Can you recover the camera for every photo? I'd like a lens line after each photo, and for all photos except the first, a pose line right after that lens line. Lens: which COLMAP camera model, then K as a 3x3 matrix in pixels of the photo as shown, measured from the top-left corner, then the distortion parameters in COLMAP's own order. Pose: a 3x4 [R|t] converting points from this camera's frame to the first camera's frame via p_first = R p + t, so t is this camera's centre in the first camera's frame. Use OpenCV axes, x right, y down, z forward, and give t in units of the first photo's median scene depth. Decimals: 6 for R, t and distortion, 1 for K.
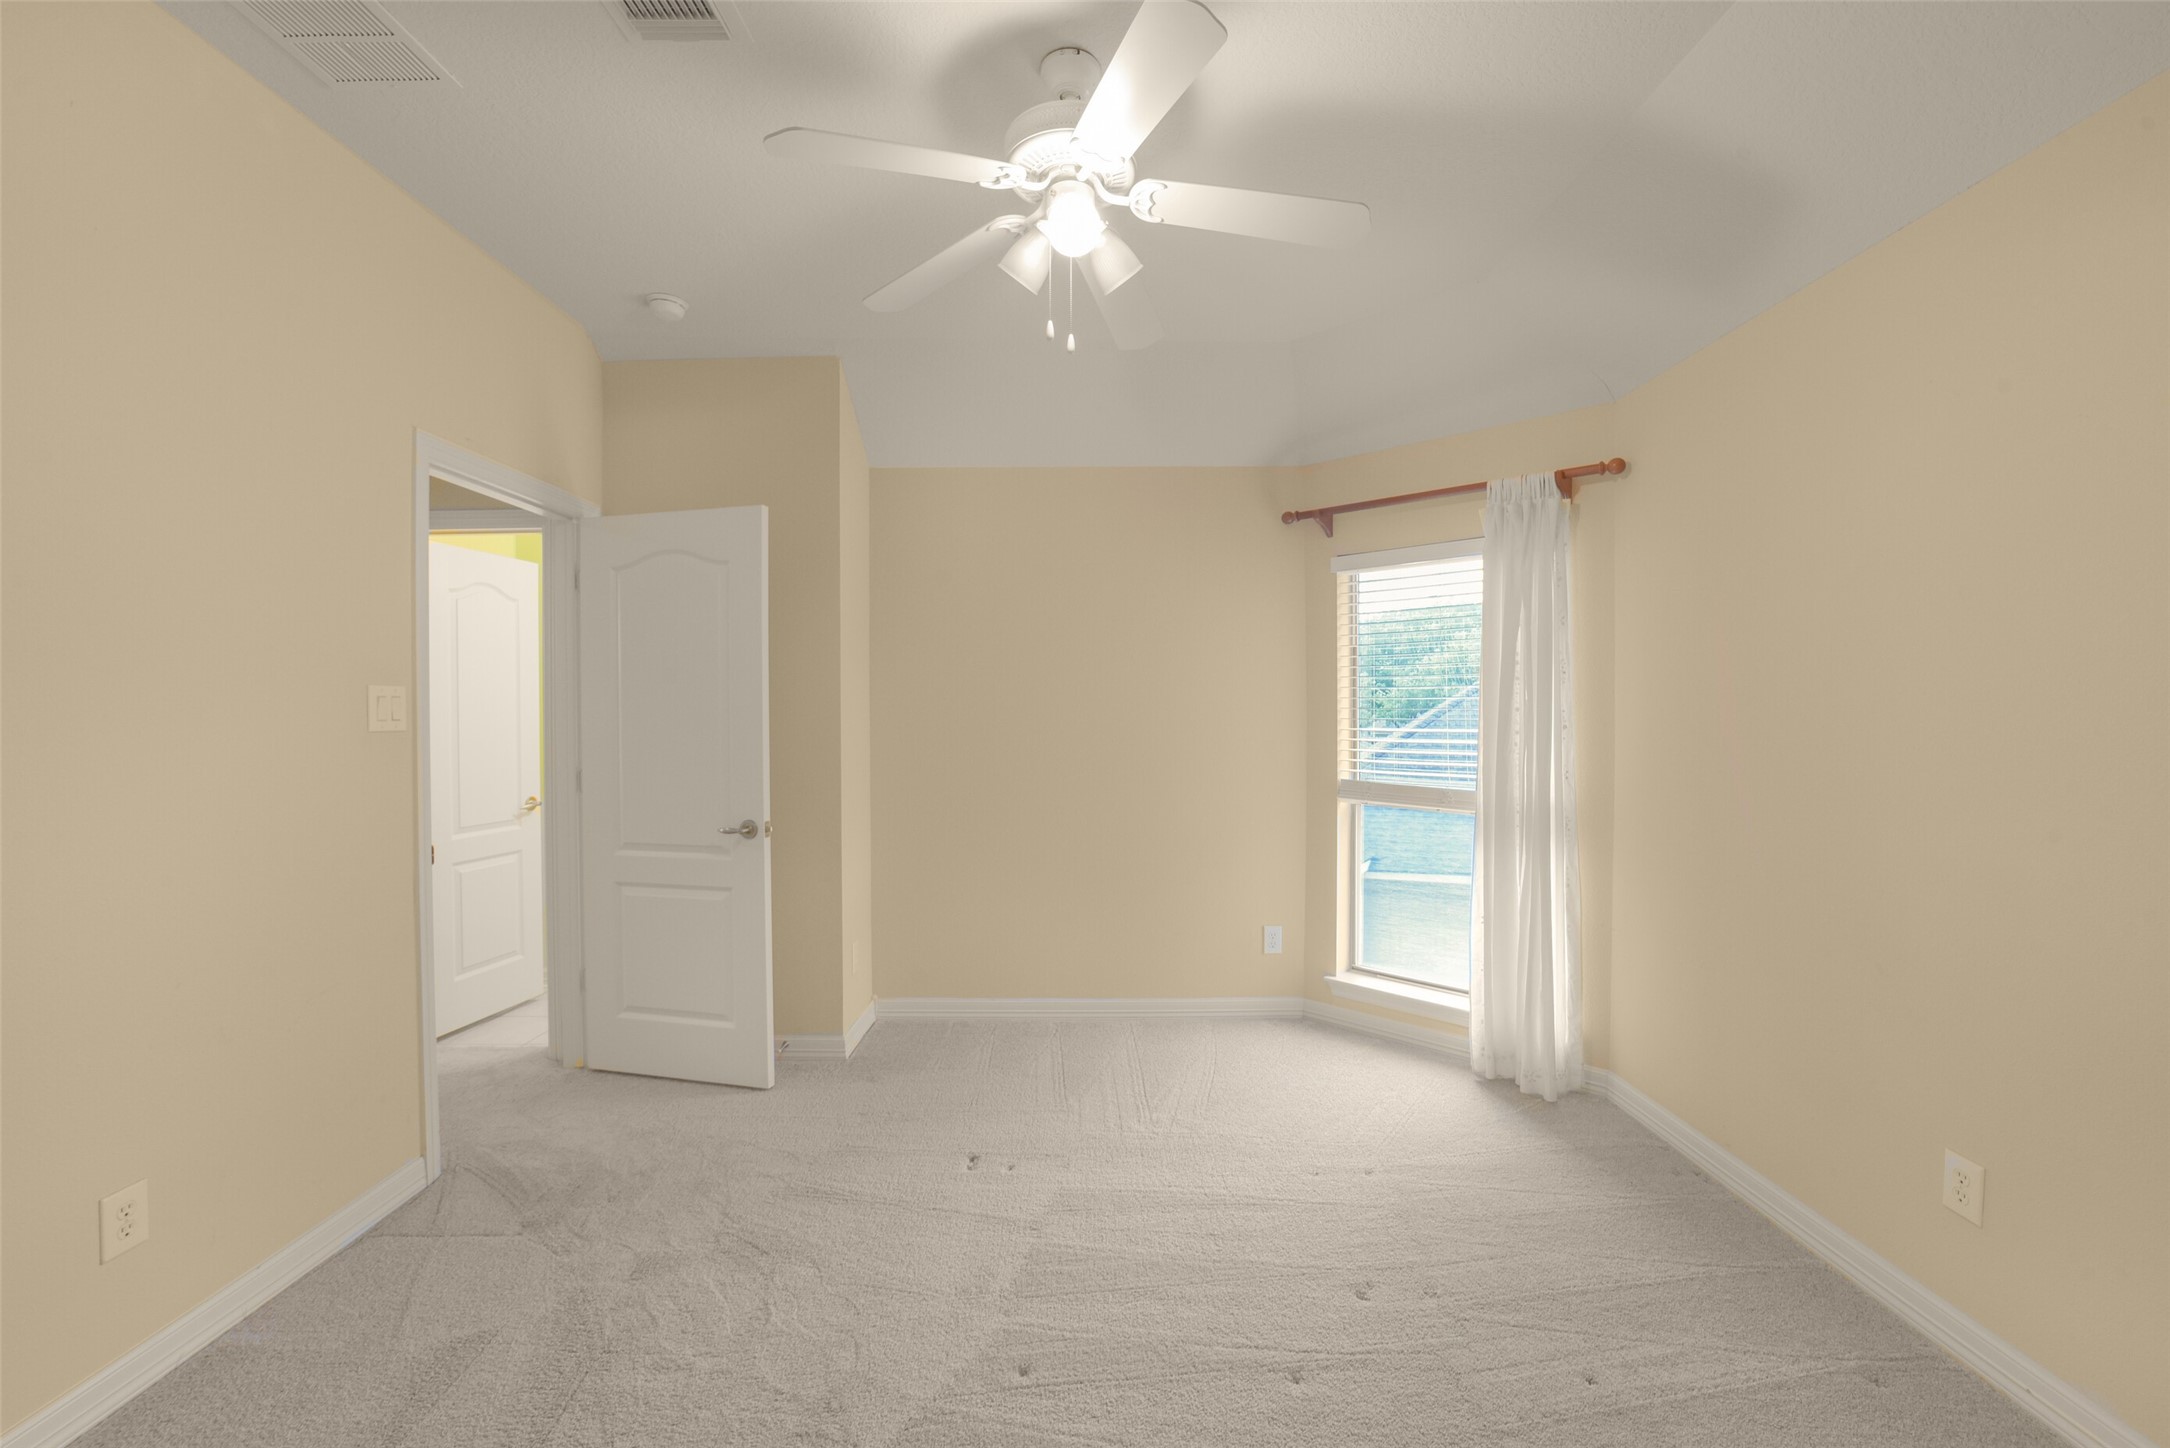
lens RADIAL K [[880.4, 0, 1085.0], [0, 880.4, 724.0], [0, 0, 1]] dist [-0.036051, 0.009247]
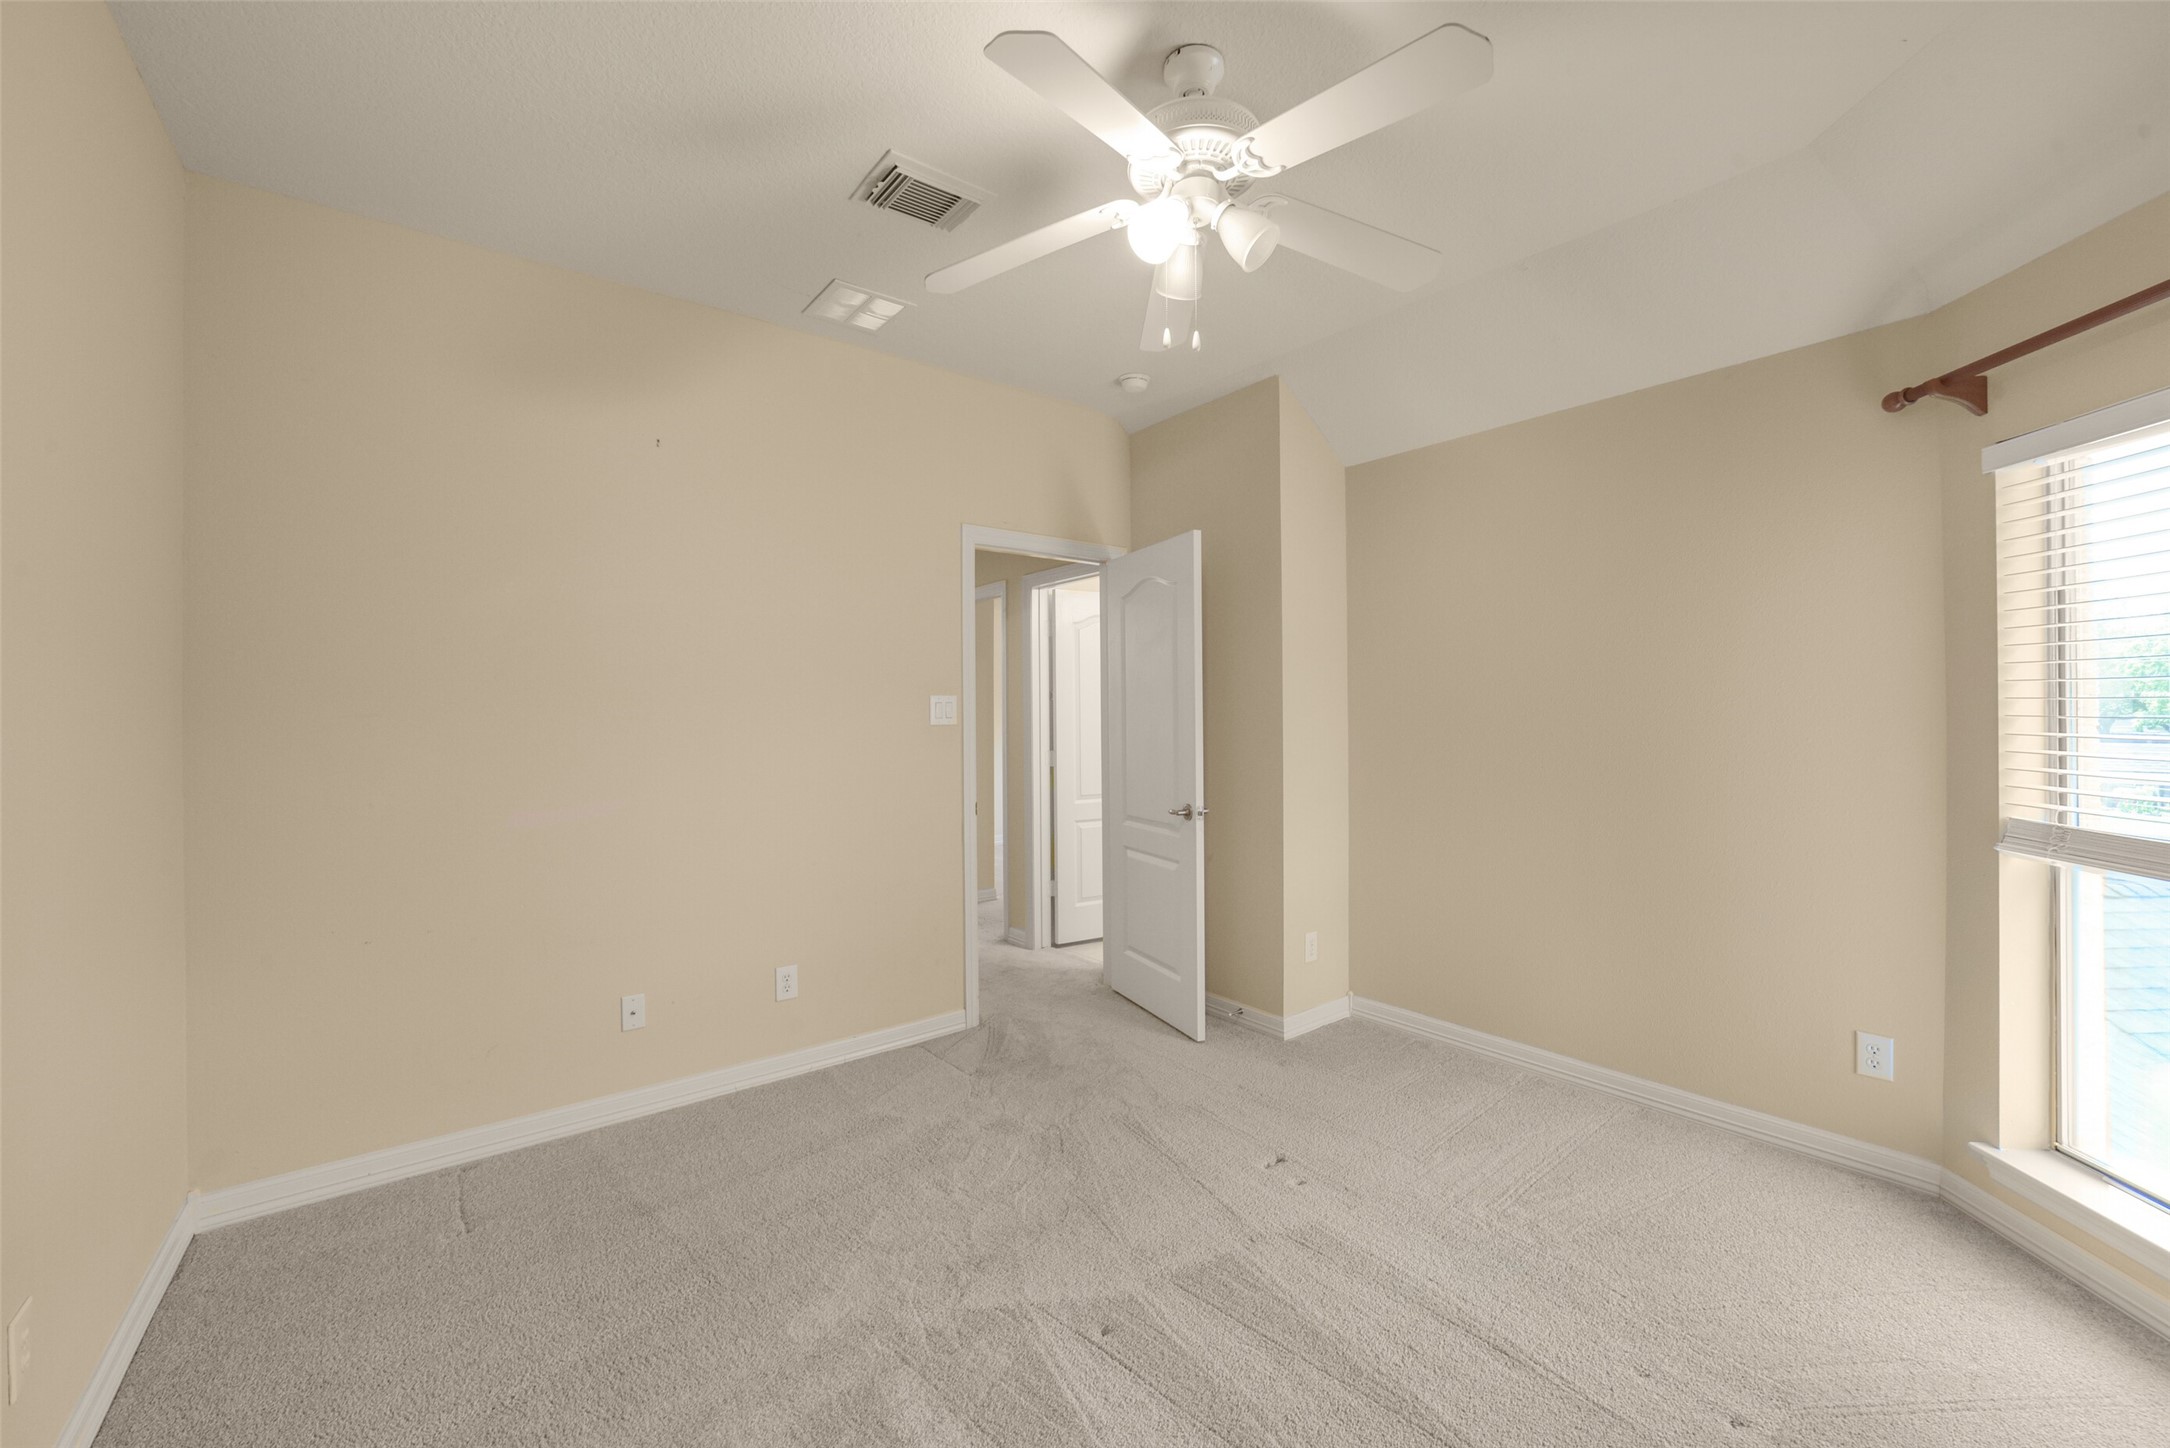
lens RADIAL K [[857.4, 0, 1081.4], [0, 857.4, 713.3], [0, 0, 1]] dist [-0.032269, 0.008495]
pose [[0.615282, -0.002734, -0.788302, 0.429616], [-0.002359, 0.999983, -0.005309, -0.003917], [0.788303, 0.005126, 0.615265, 0.195490]]
